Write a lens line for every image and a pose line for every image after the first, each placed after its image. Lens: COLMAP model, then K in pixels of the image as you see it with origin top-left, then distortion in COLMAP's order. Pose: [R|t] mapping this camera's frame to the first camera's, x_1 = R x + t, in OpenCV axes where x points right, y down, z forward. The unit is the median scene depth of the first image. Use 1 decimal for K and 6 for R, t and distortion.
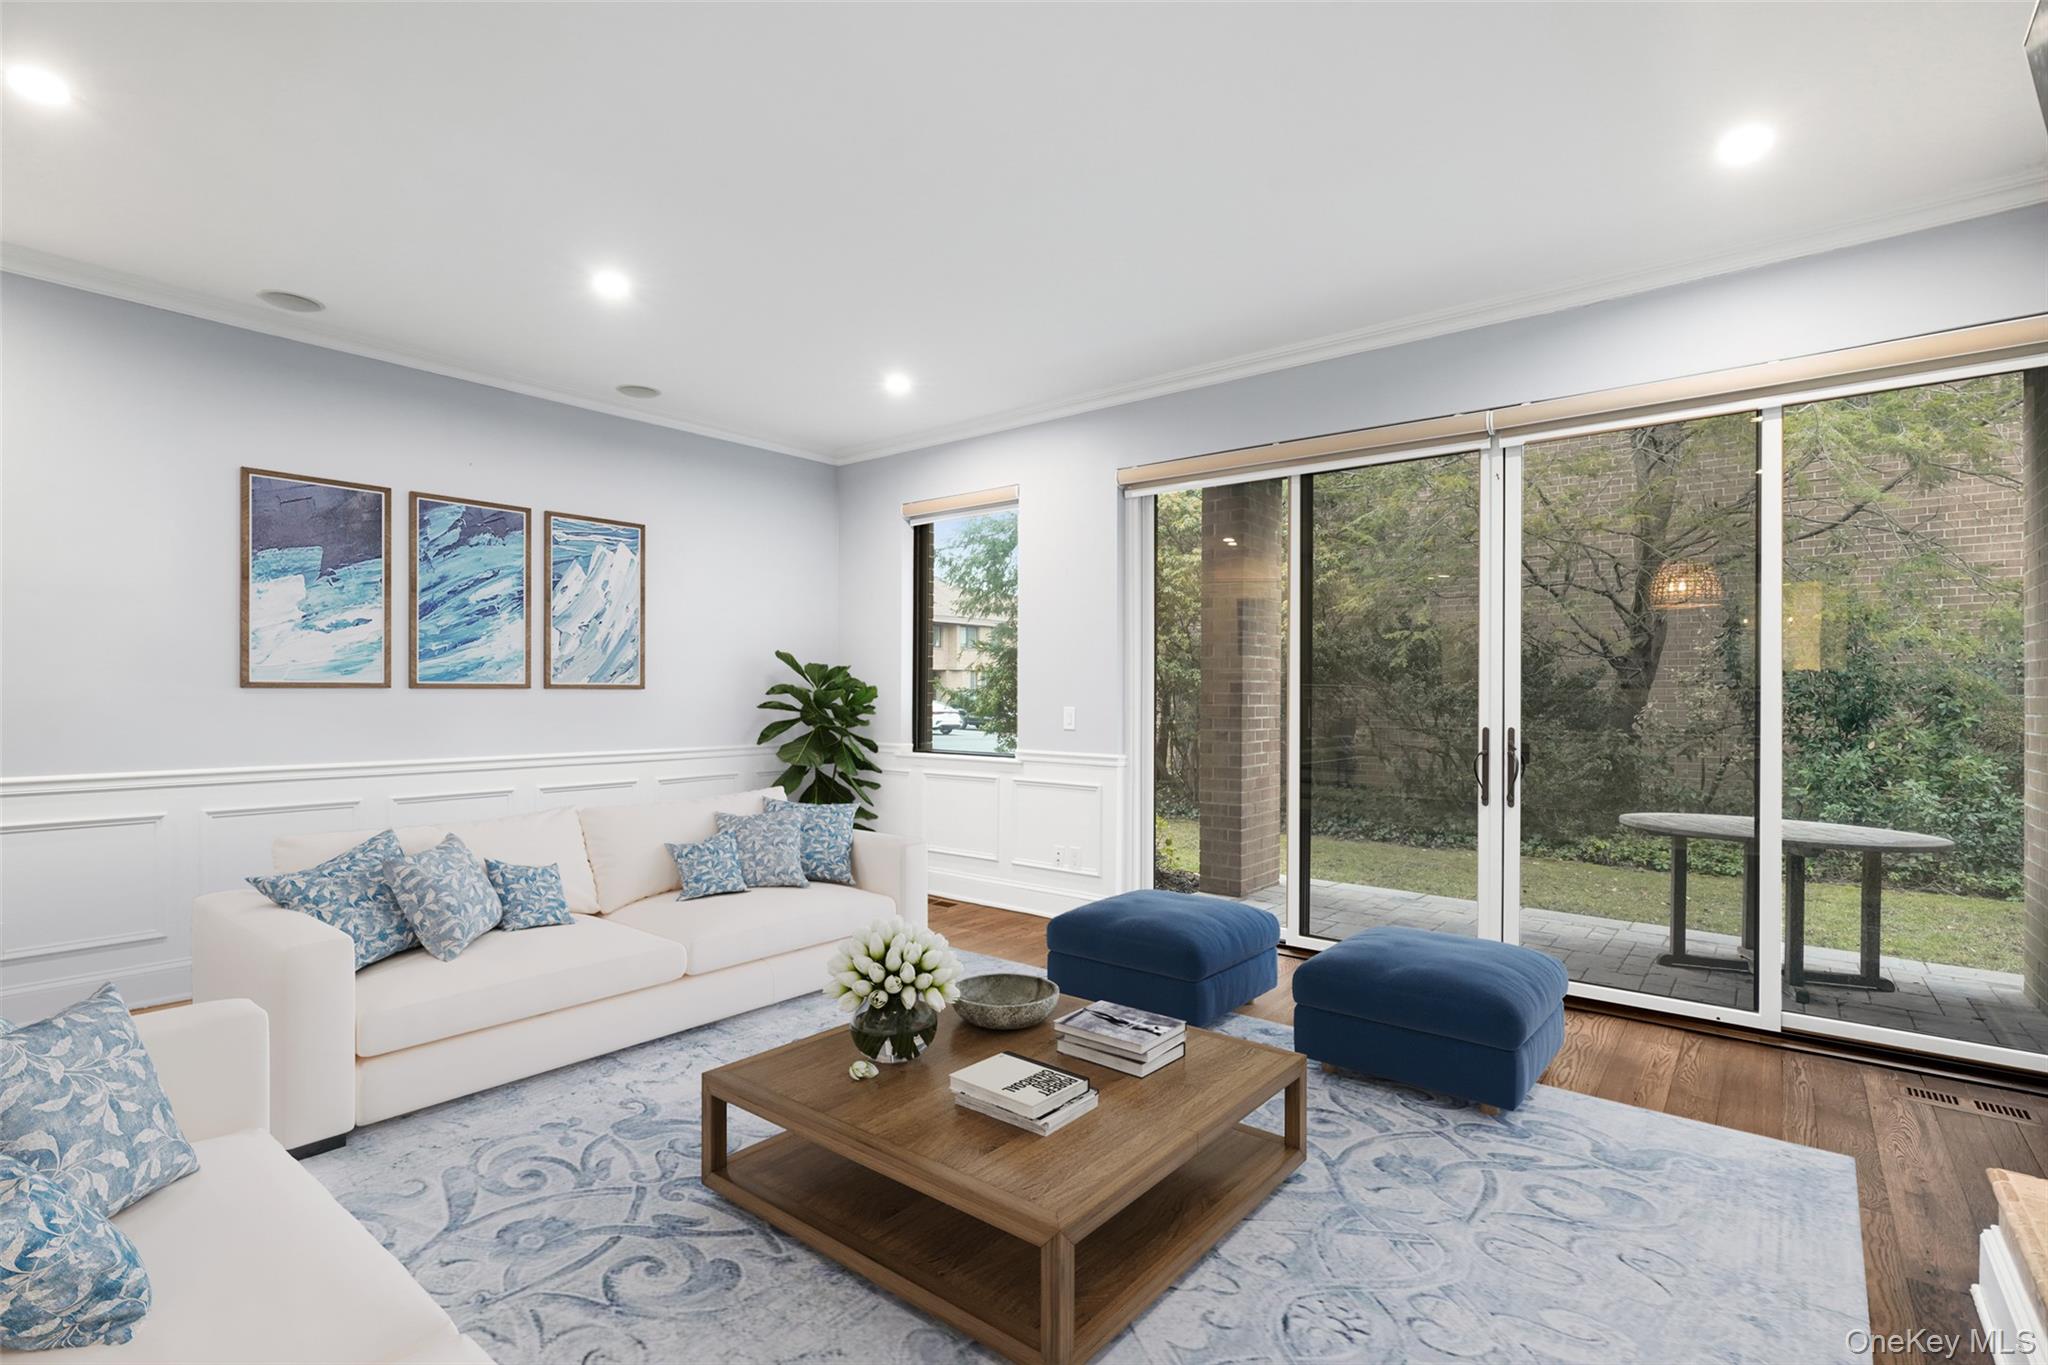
lens RADIAL K [[973.2, 0, 1040.3], [0, 973.2, 694.4], [0, 0, 1]] dist [-0.019026, 0.000438]
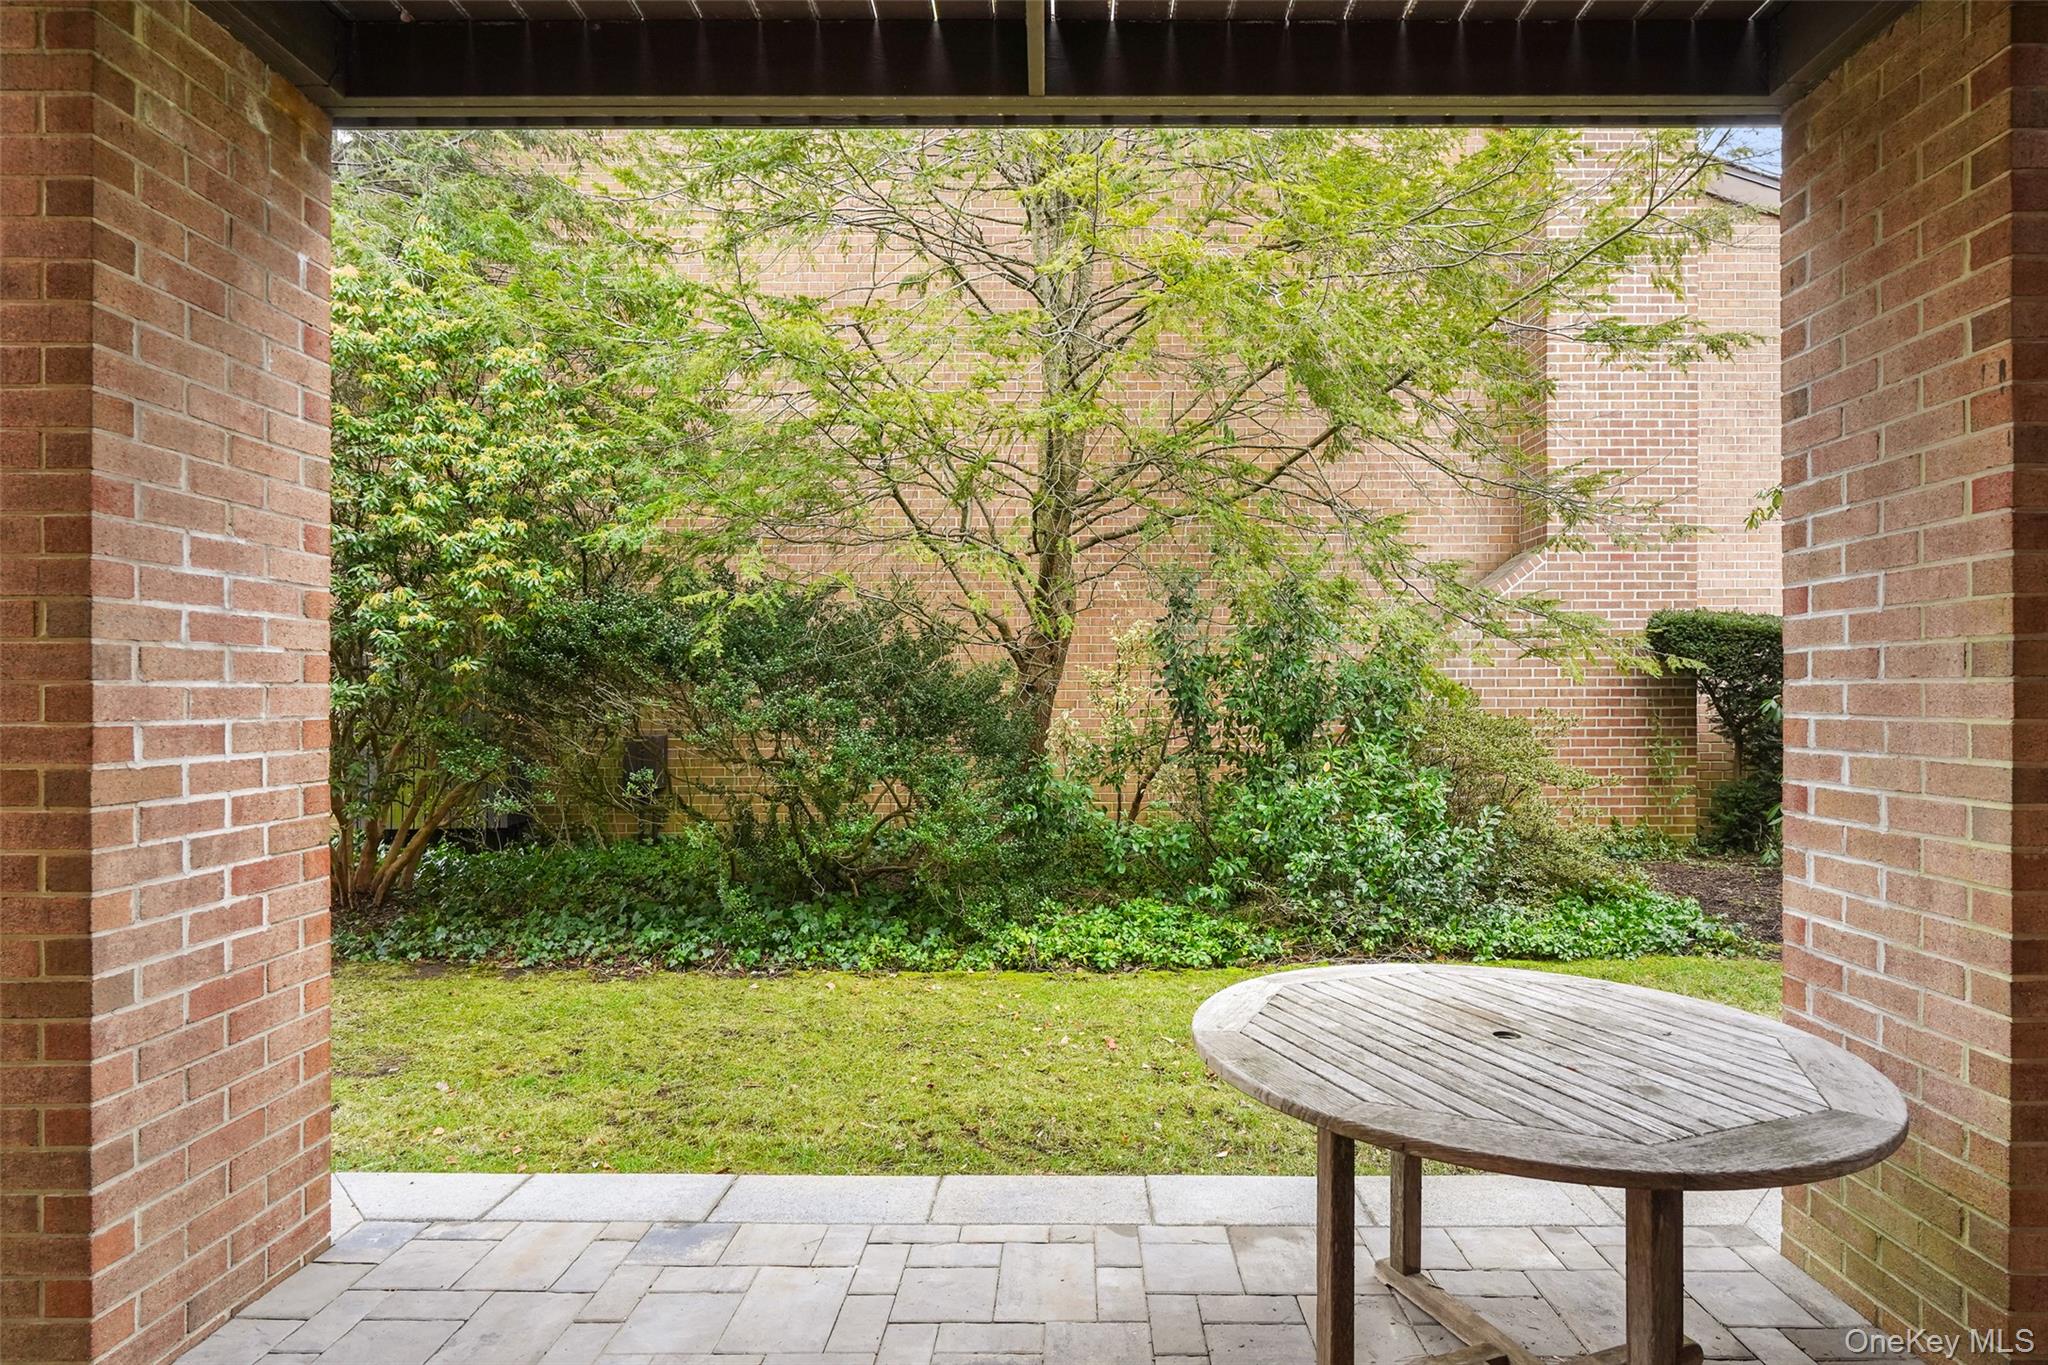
lens RADIAL K [[948.5, 0, 1045.6], [0, 948.5, 690.3], [0, 0, 1]] dist [0.003517, 0.000325]
pose [[0.803272, -0.001981, 0.595610, 0.205272], [0.003576, 0.999992, -0.001497, -0.007552], [-0.595602, 0.003332, 0.803273, 0.460601]]
